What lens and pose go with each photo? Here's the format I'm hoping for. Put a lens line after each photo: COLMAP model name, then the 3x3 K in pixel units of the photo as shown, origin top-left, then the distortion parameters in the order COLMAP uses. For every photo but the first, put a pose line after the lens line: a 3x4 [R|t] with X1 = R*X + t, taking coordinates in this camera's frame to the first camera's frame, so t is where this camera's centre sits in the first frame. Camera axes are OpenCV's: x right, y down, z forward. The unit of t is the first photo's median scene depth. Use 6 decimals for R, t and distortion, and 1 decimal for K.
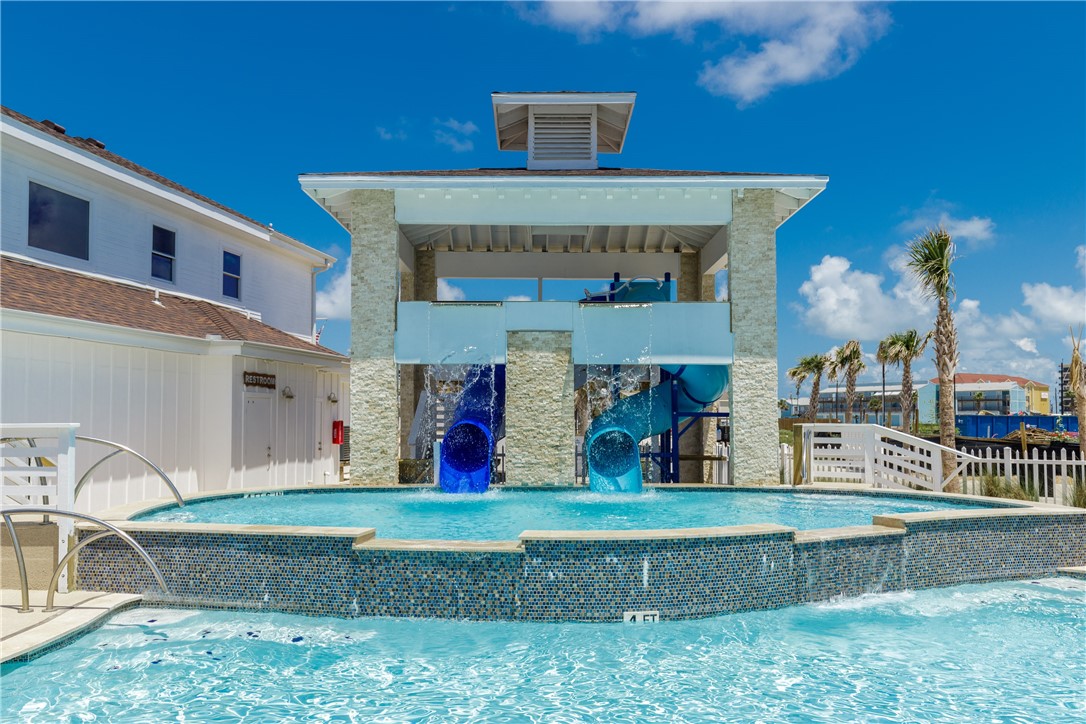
lens RADIAL K [[830.4, 0, 543.0], [0, 830.4, 362.0], [0, 0, 1]] dist [-0.006618, -0.000404]
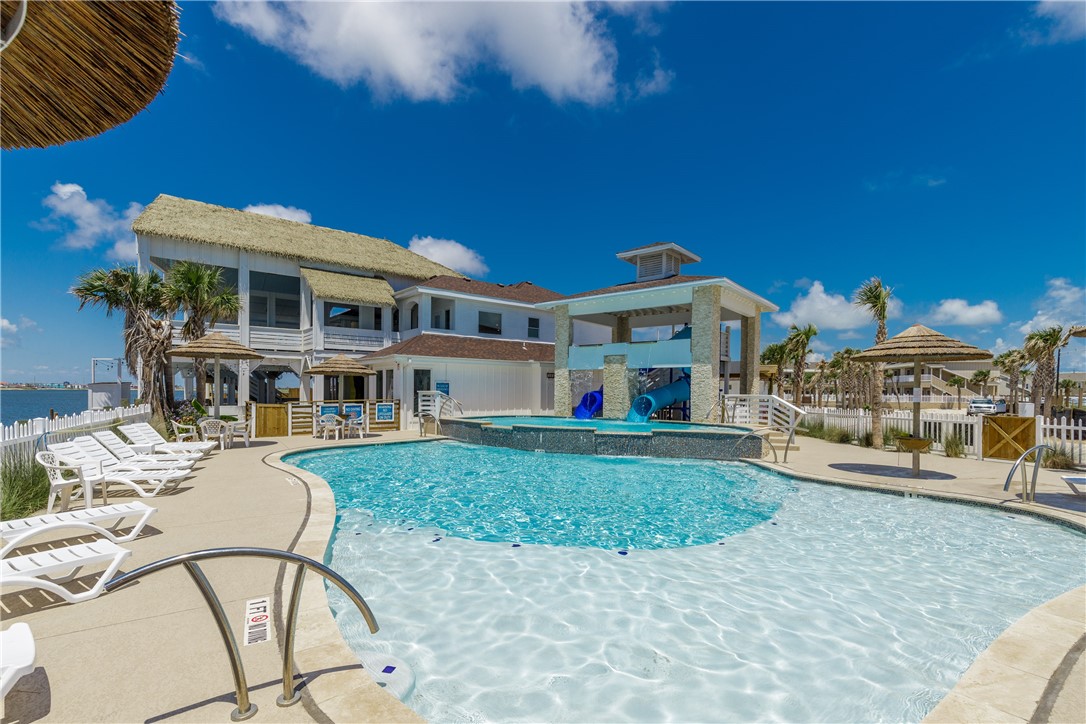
lens RADIAL K [[505.0, 0, 541.5], [0, 505.0, 387.5], [0, 0, 1]] dist [0.001054, 0.000032]
pose [[0.765053, 0.000738, -0.643966, 0.784246], [0.035073, 0.998467, 0.042812, -0.014644], [0.643011, -0.055339, 0.763855, -0.276106]]
